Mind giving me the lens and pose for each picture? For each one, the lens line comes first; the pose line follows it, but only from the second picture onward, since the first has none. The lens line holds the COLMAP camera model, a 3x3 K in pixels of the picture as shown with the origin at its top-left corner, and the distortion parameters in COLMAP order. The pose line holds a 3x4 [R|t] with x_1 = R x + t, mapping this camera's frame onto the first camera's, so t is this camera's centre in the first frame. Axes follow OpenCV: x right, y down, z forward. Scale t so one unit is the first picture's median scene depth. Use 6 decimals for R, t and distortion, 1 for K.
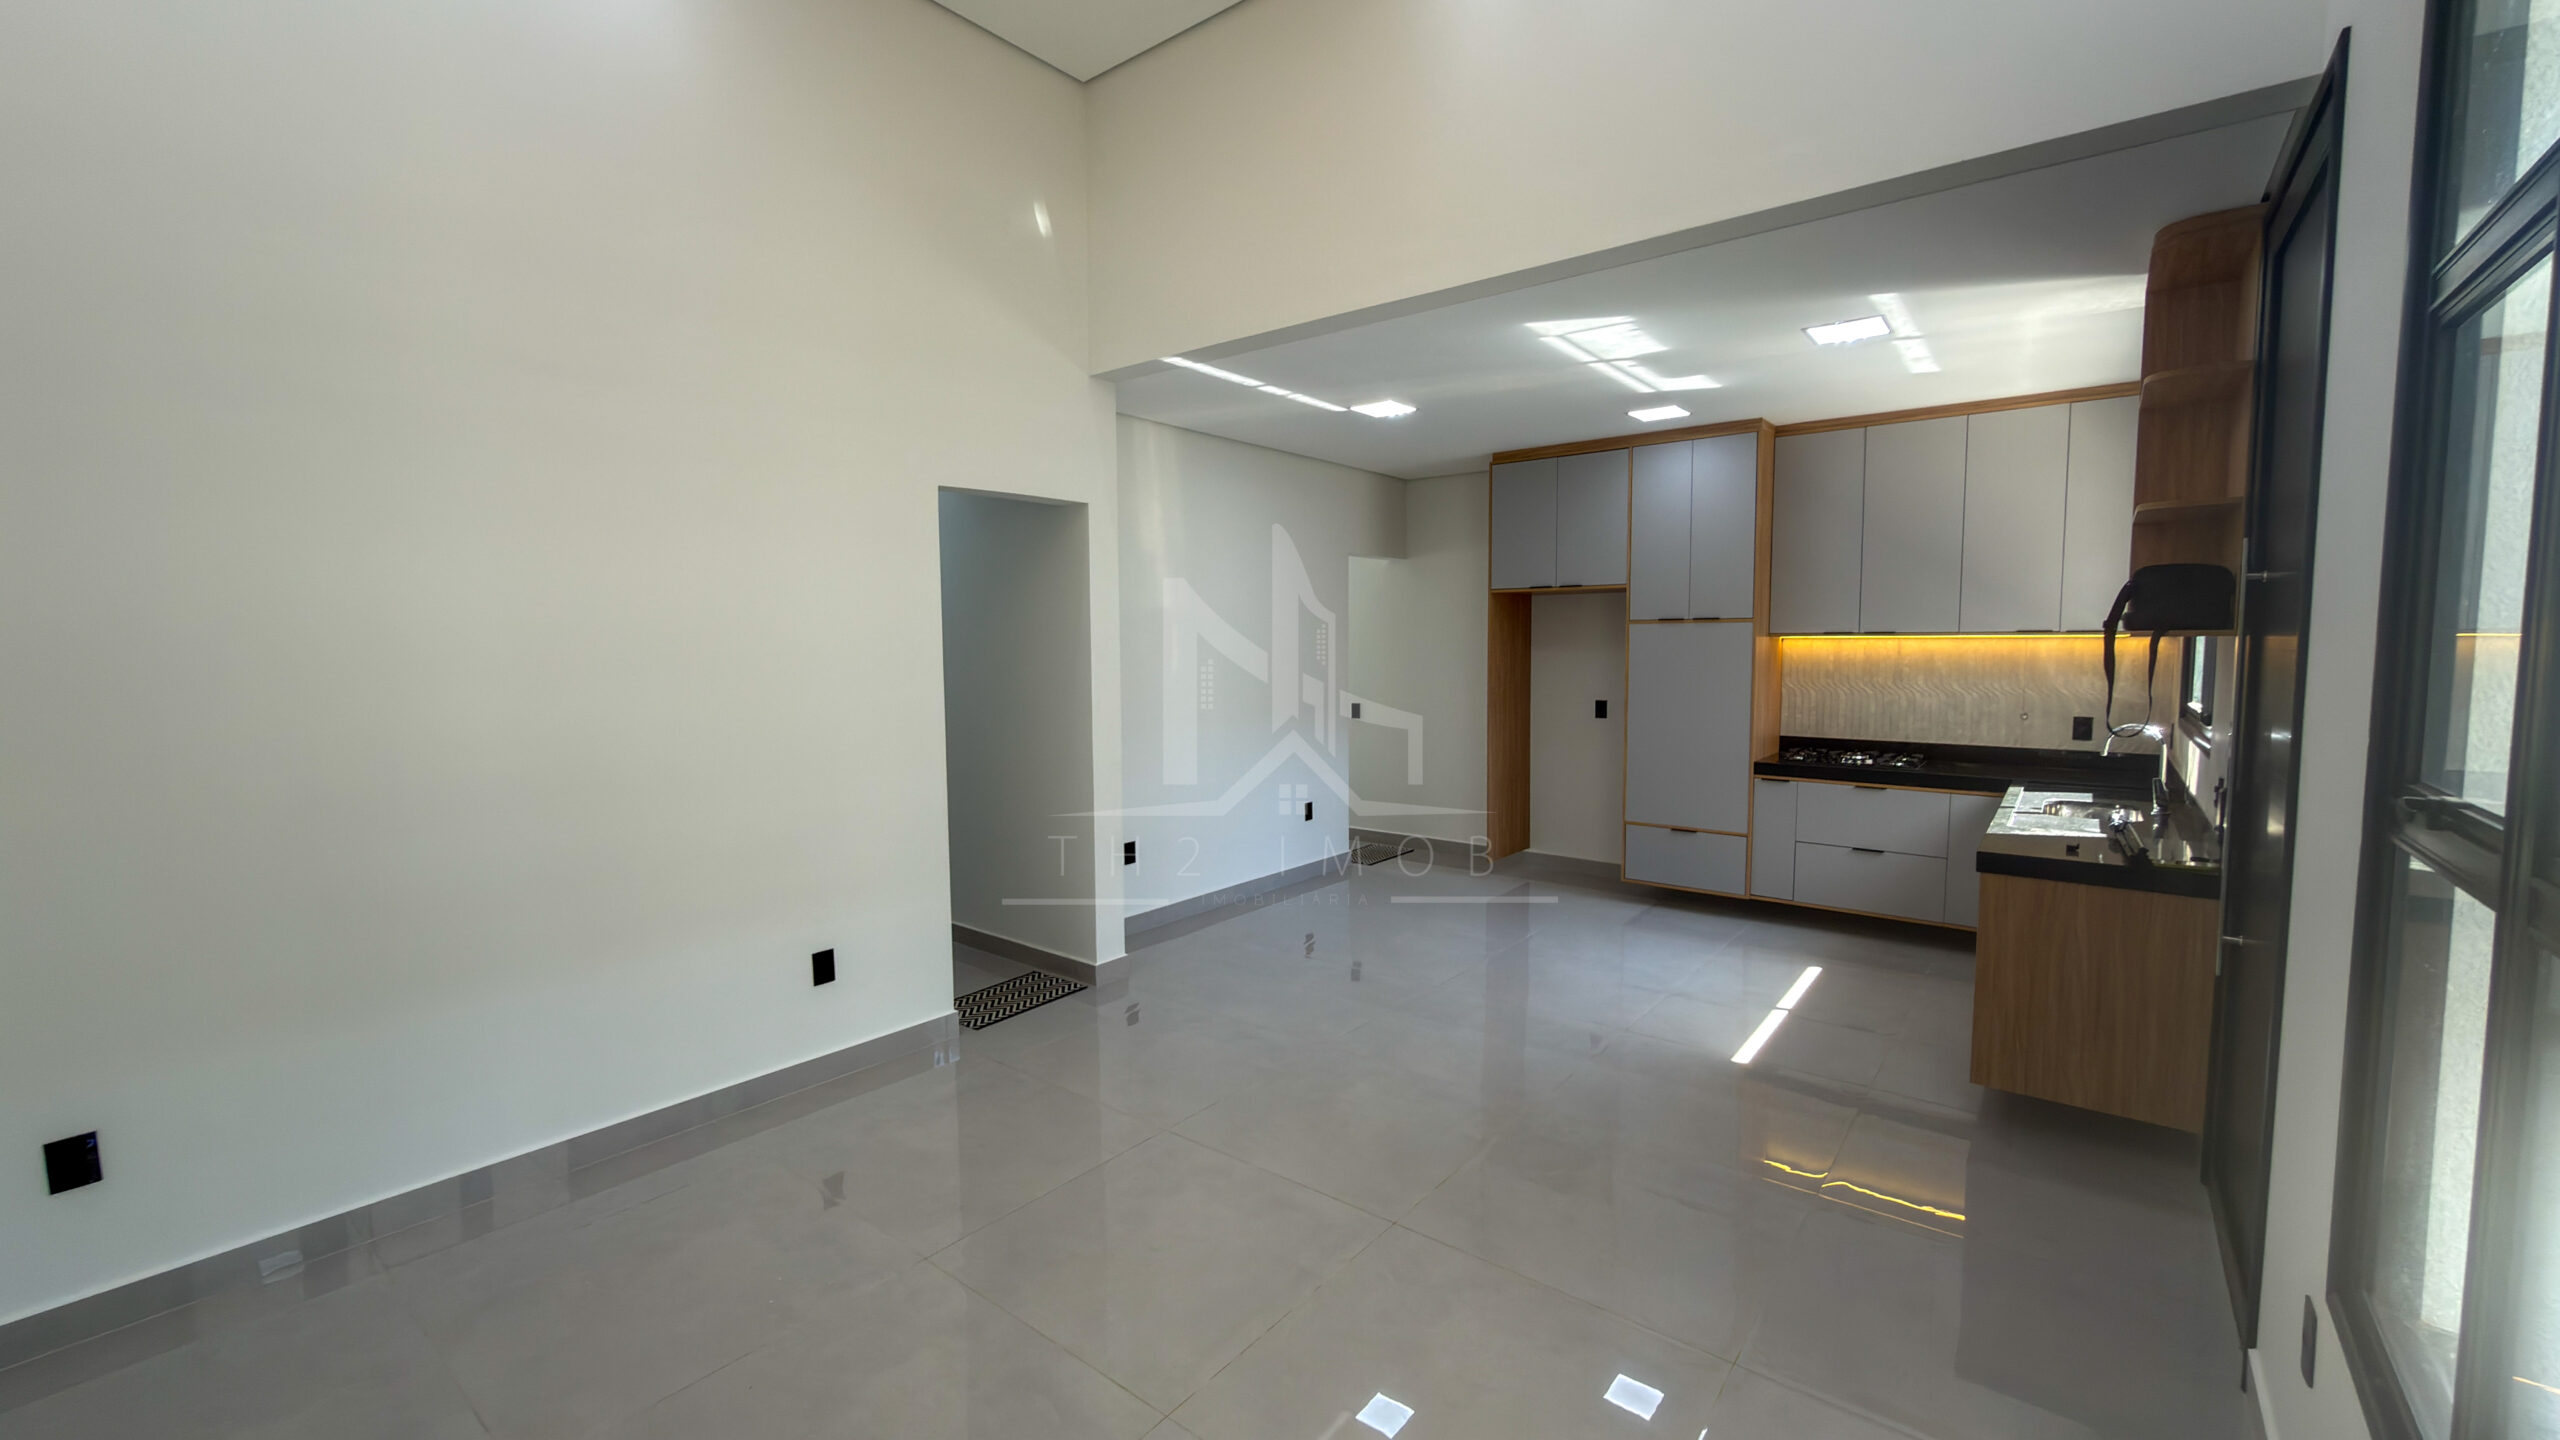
lens RADIAL K [[1013.2, 0, 1280.0], [0, 1013.2, 720.0], [0, 0, 1]] dist [-0.000482, -0.000059]
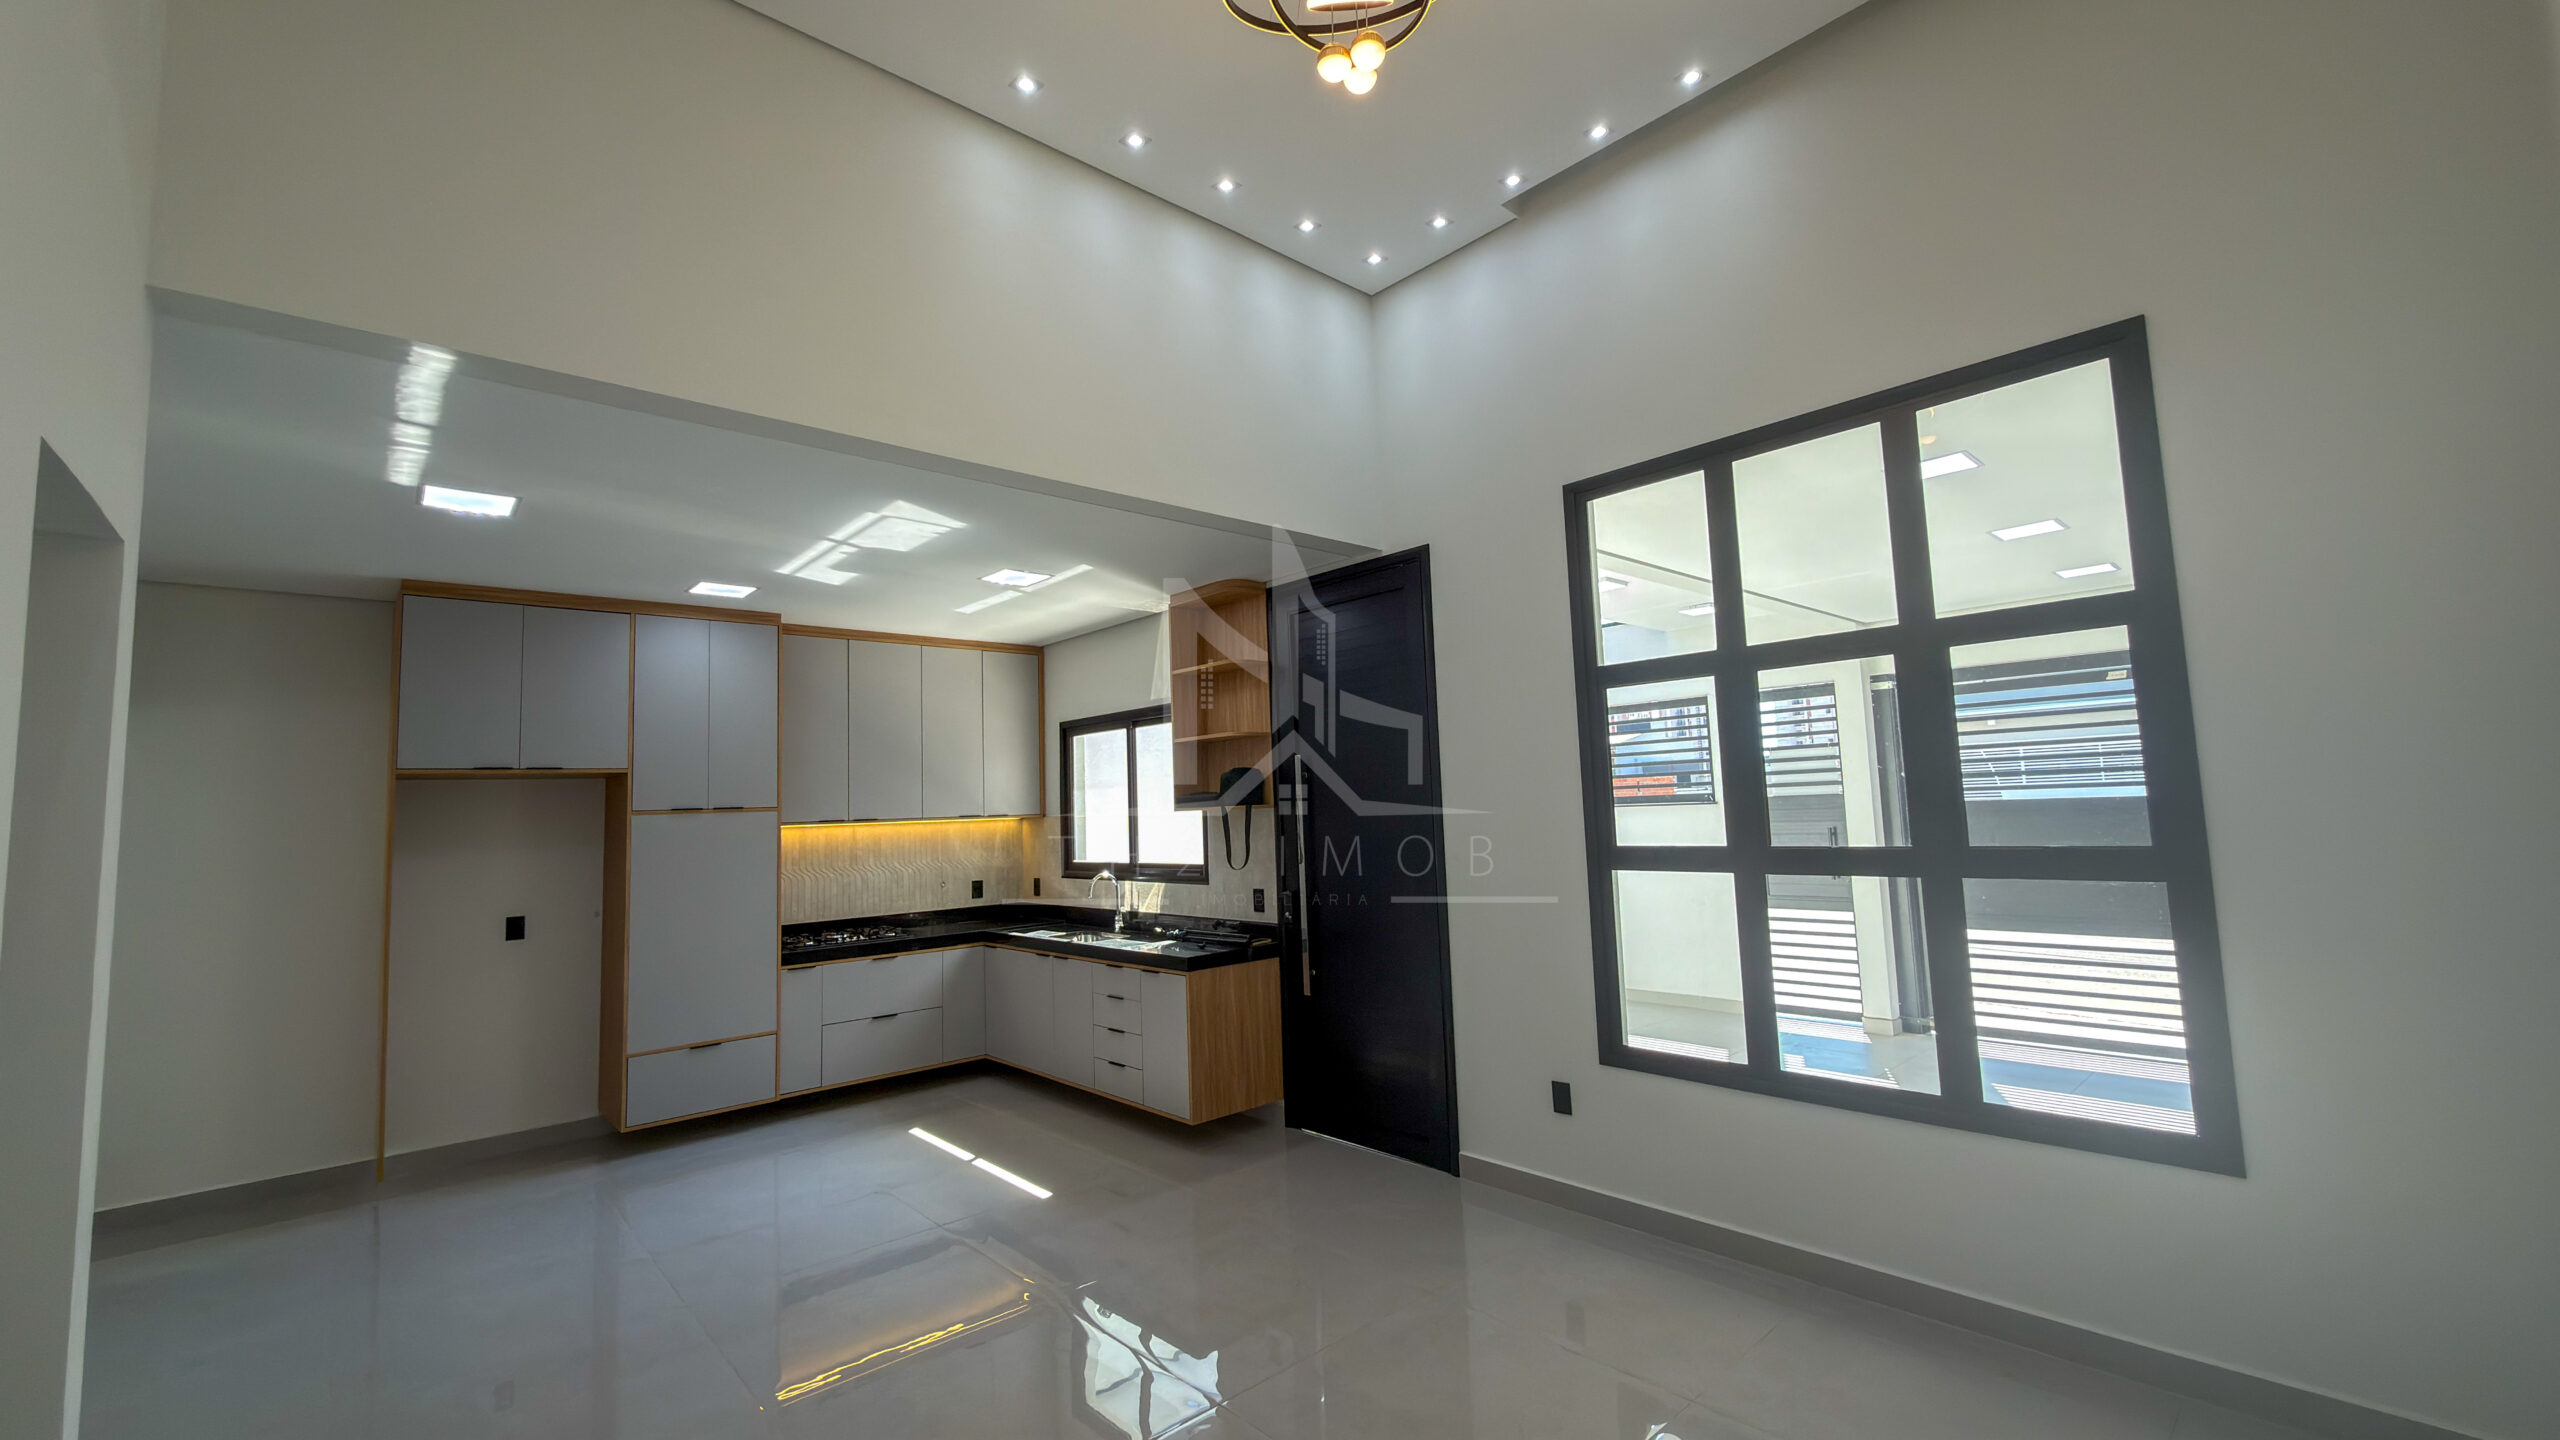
lens RADIAL K [[1022.3, 0, 1280.0], [0, 1022.3, 720.0], [0, 0, 1]] dist [-0.000002, -0.000060]
pose [[0.169413, 0.086833, 0.981712, -0.443547], [0.114780, 0.987594, -0.107161, -0.020443], [-0.978838, 0.130836, 0.157345, 0.343655]]
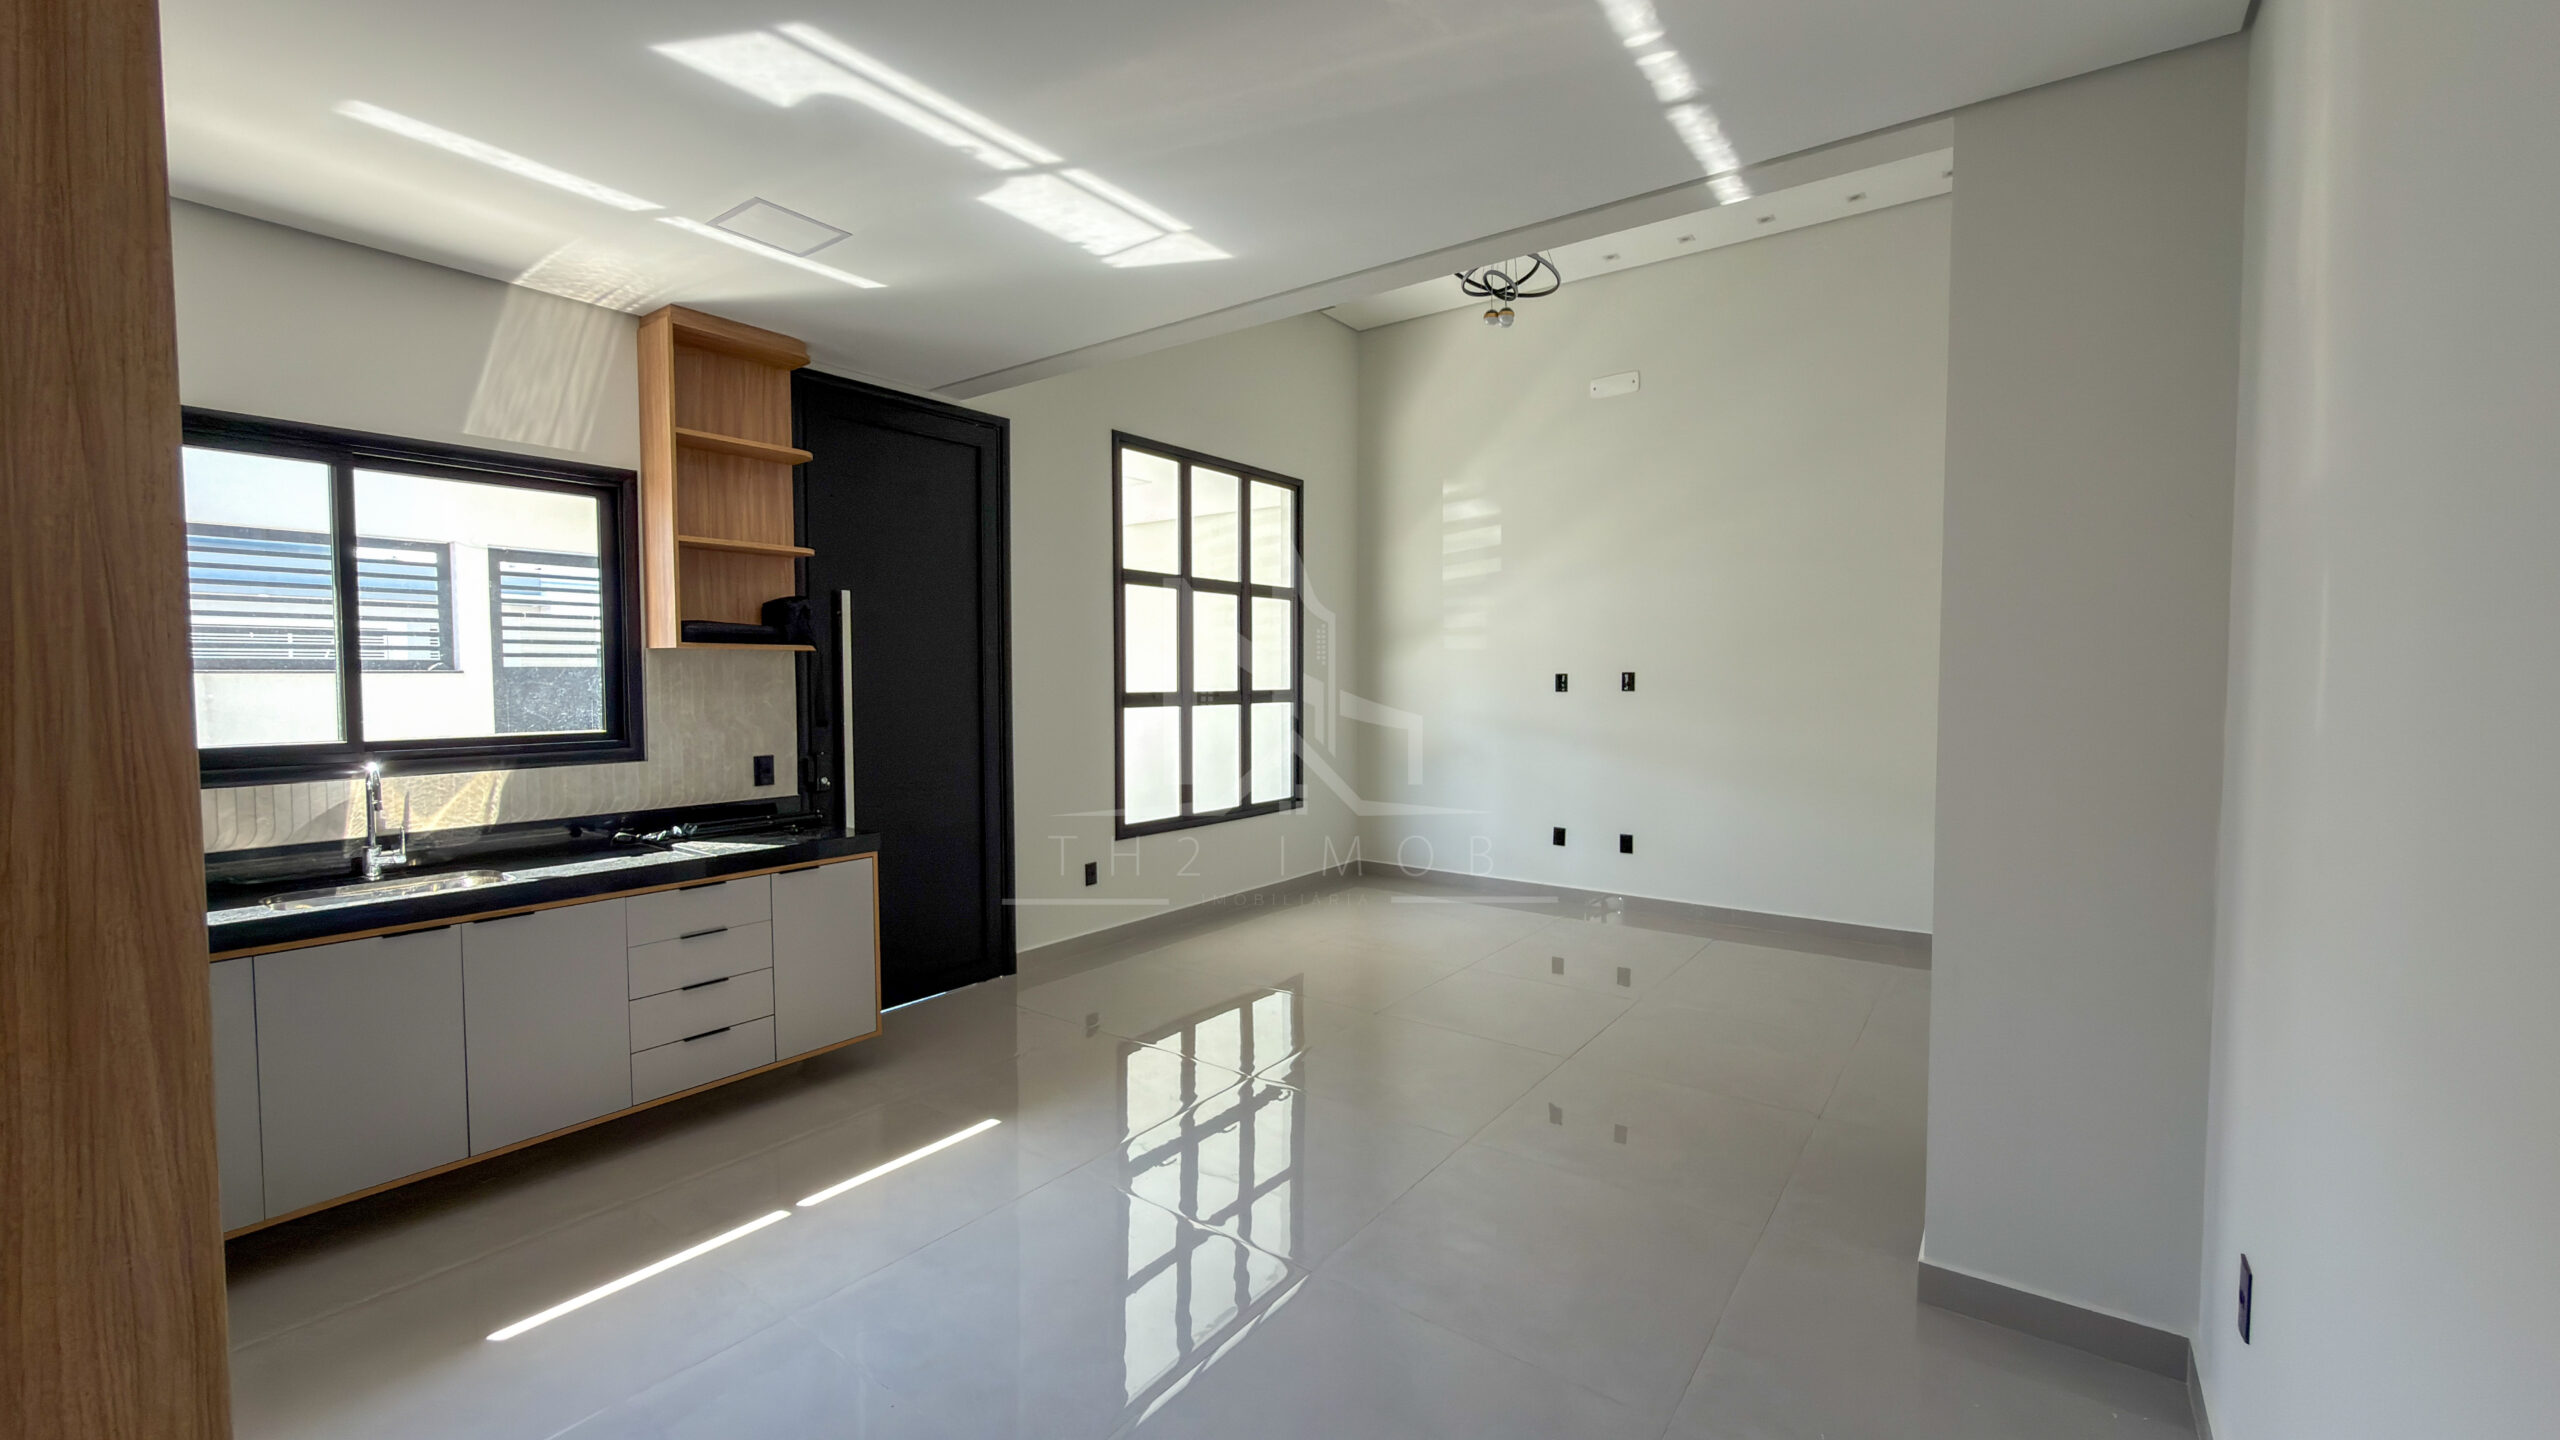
lens RADIAL K [[1041.2, 0, 1280.0], [0, 1041.2, 720.0], [0, 0, 1]] dist [-0.000370, -0.000033]
pose [[-0.999507, 0.007545, -0.030491, 0.155888], [0.003687, 0.992192, 0.124669, -0.084779], [0.031193, 0.124495, -0.991730, 1.271498]]
